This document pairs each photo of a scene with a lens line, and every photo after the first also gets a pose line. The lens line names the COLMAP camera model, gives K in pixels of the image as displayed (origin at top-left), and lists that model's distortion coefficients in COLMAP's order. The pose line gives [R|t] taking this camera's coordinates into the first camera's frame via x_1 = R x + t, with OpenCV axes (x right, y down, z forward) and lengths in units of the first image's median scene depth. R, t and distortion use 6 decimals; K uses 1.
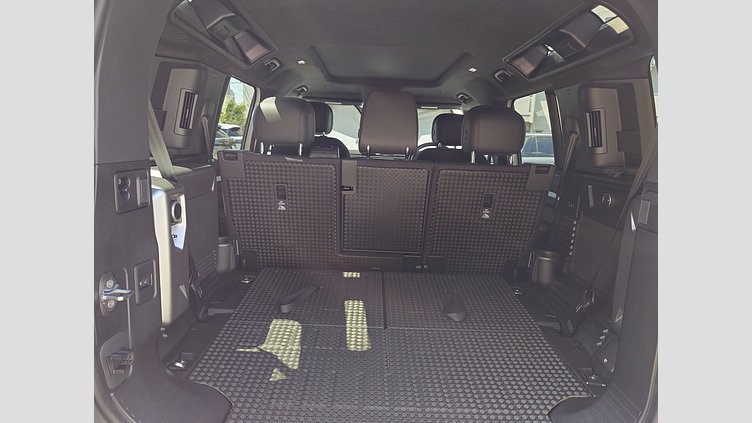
lens RADIAL K [[569.2, 0, 376.0], [0, 569.2, 211.5], [0, 0, 1]] dist [-0.001674, 0.002041]
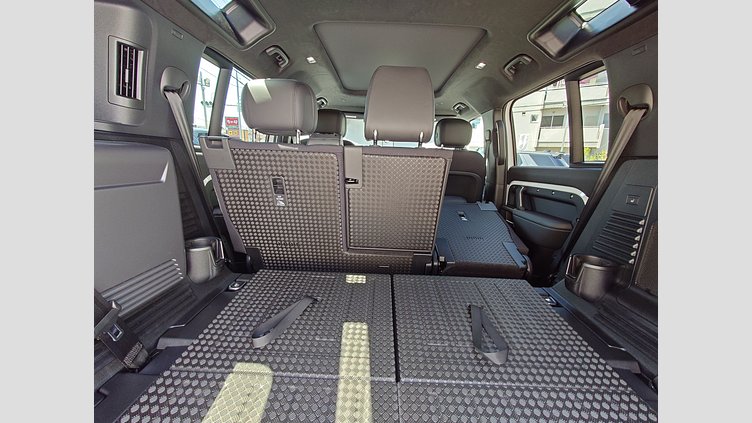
lens RADIAL K [[303.1, 0, 376.0], [0, 303.1, 211.5], [0, 0, 1]] dist [-0.000566, -0.000005]
pose [[0.999520, 0.000221, -0.030974, 0.001795], [0.000528, 0.999708, 0.024155, -0.005339], [0.030970, -0.024160, 0.999228, 0.552227]]
